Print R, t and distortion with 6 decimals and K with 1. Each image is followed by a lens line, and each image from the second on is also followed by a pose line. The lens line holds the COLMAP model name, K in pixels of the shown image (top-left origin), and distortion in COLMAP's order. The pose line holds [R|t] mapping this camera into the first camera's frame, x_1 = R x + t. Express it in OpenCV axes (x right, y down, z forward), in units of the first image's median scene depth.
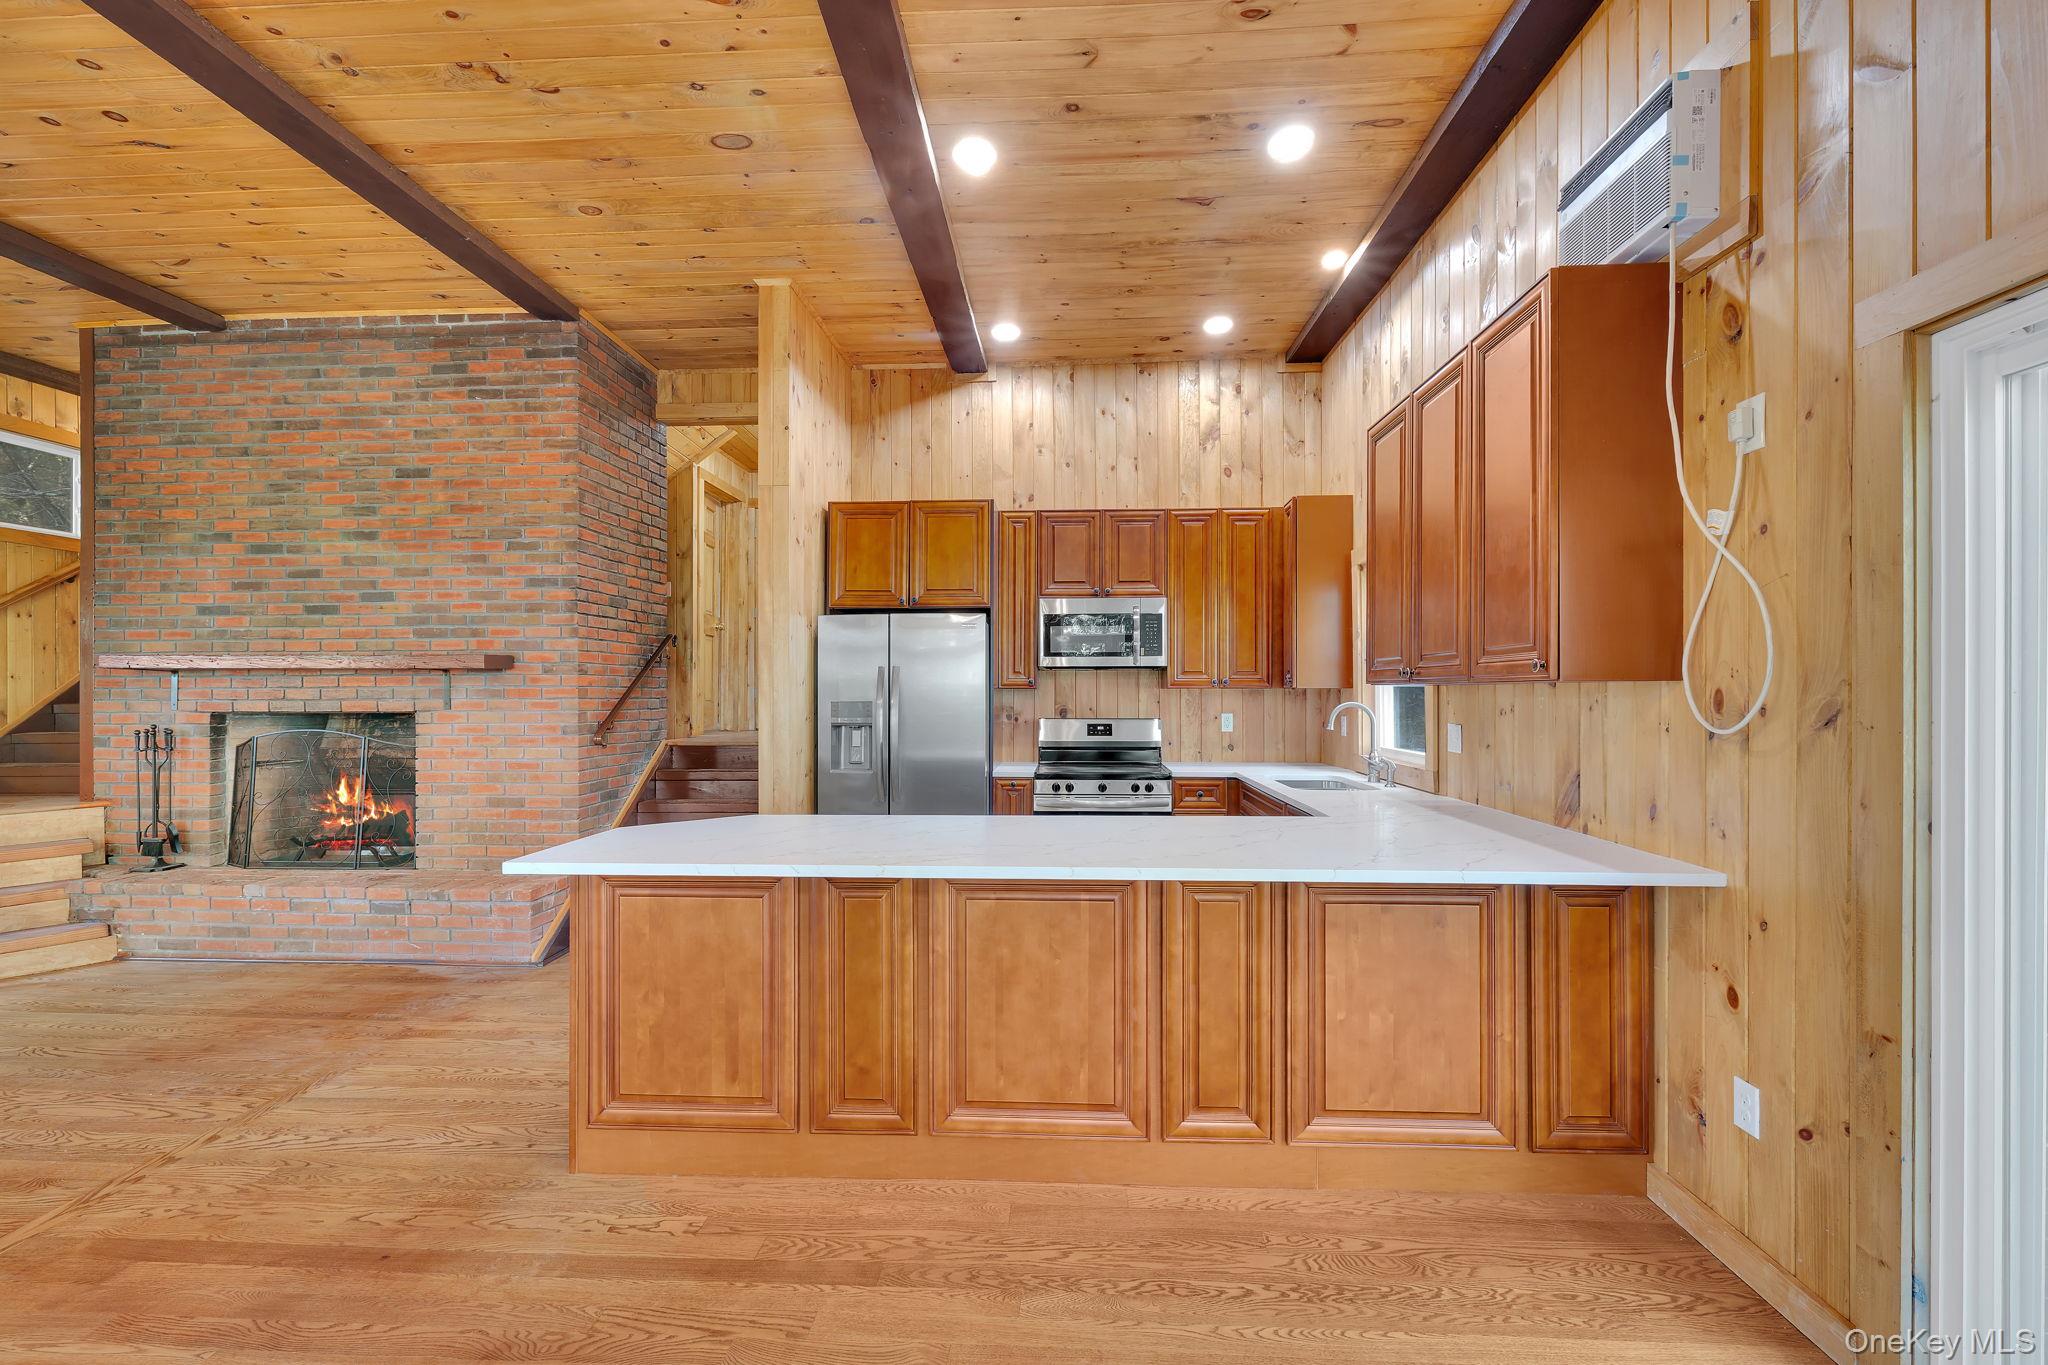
lens RADIAL K [[869.2, 0, 1021.4], [0, 869.2, 693.0], [0, 0, 1]] dist [0.002664, 0.000162]
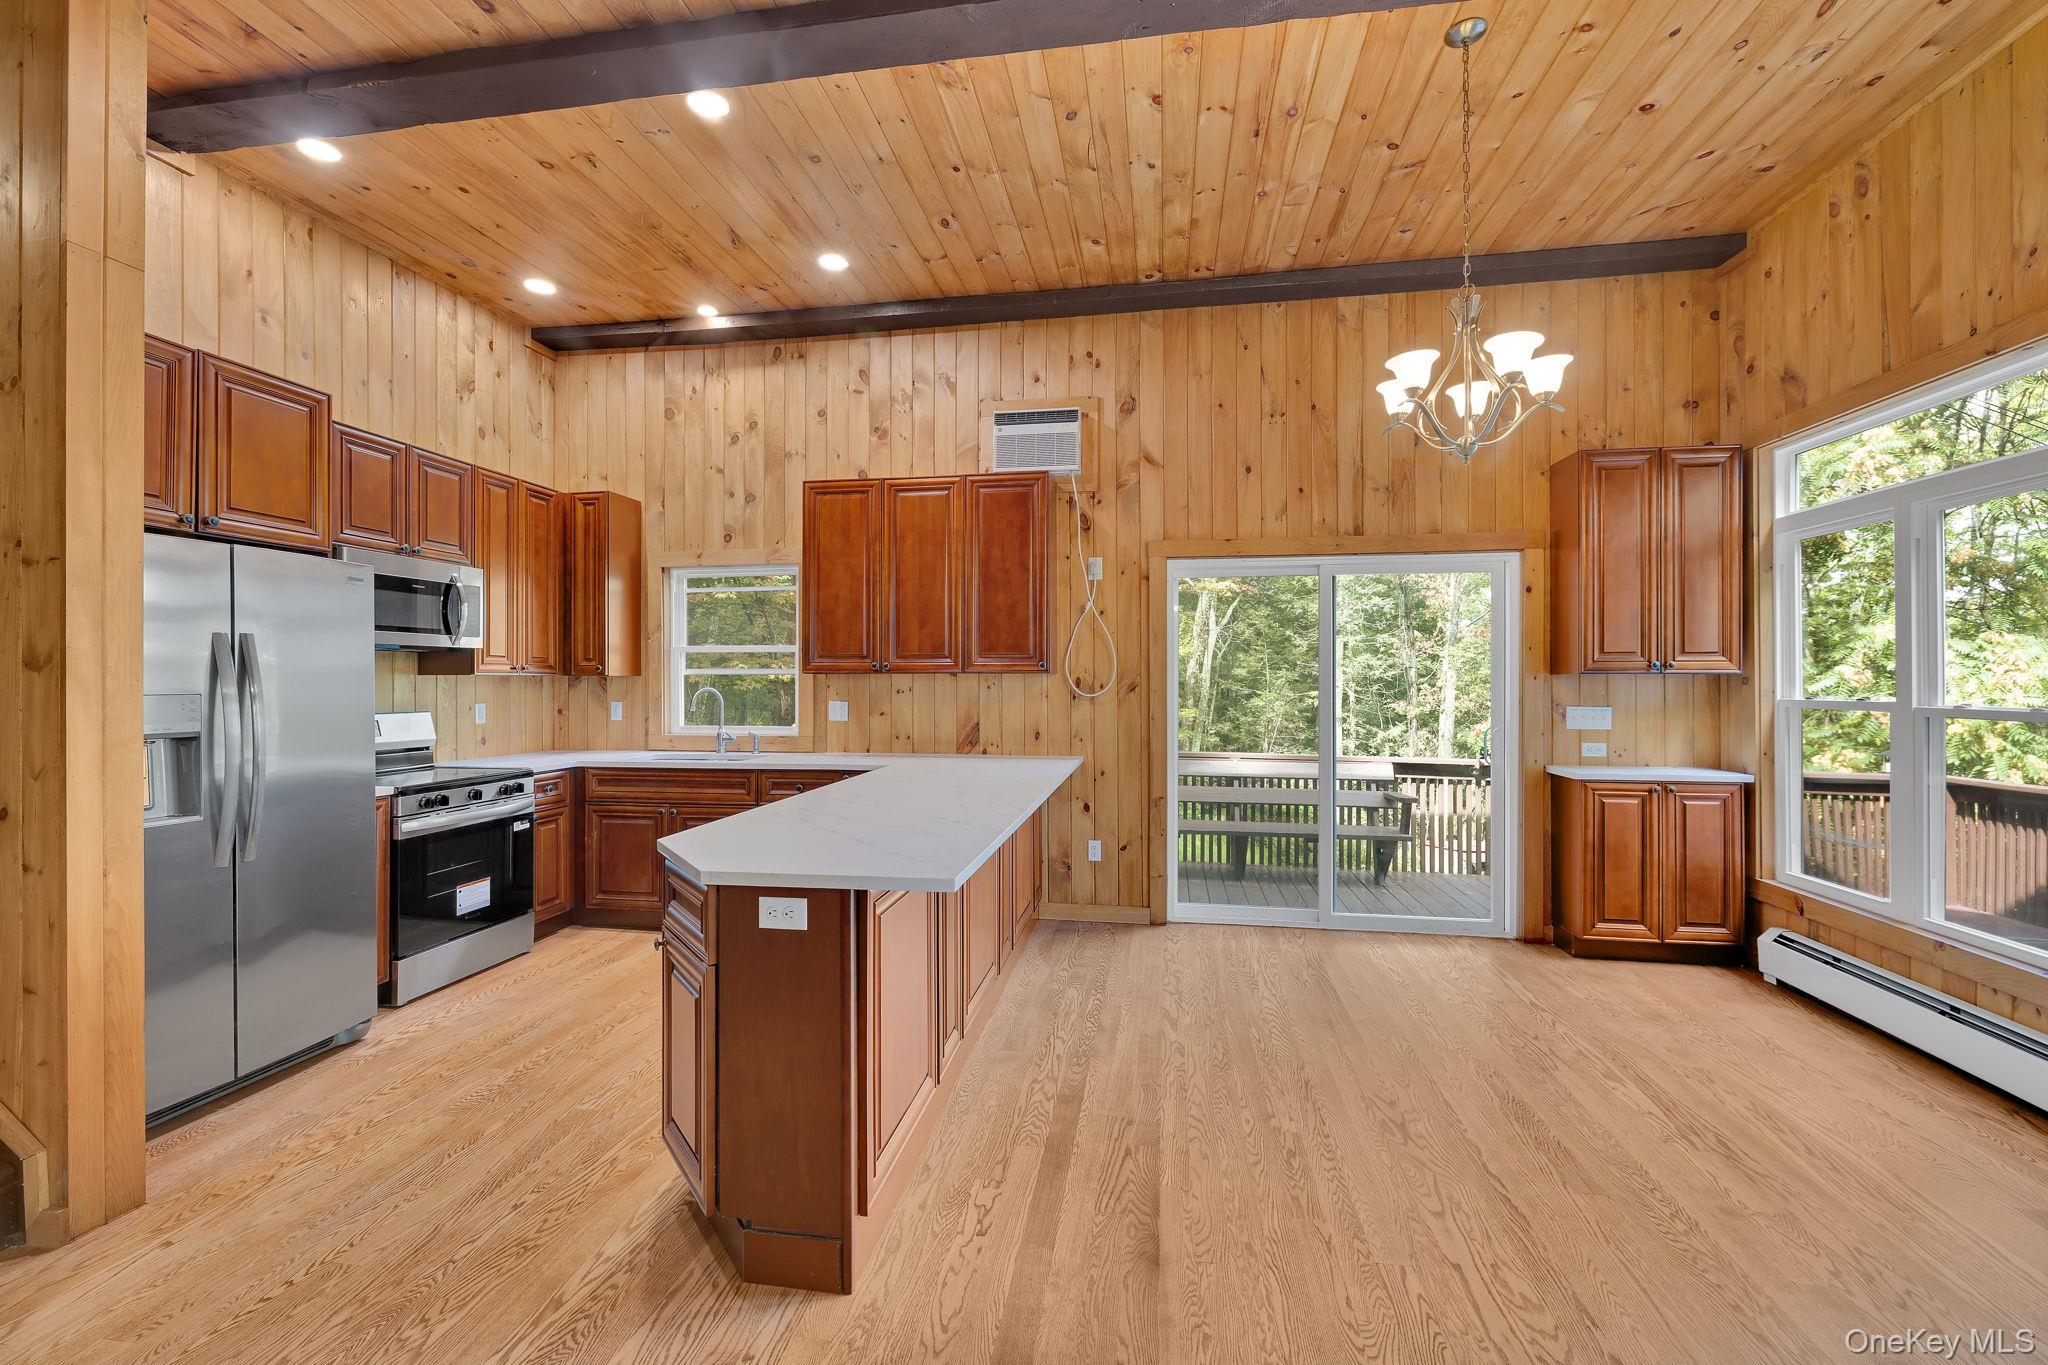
lens RADIAL K [[869.2, 0, 1025.5], [0, 869.2, 677.0], [0, 0, 1]] dist [0.002664, 0.000162]
pose [[0.098243, 0.004531, 0.995152, -1.476990], [0.002346, 0.999986, -0.004784, 0.004831], [-0.995160, 0.002805, 0.098231, 0.885108]]
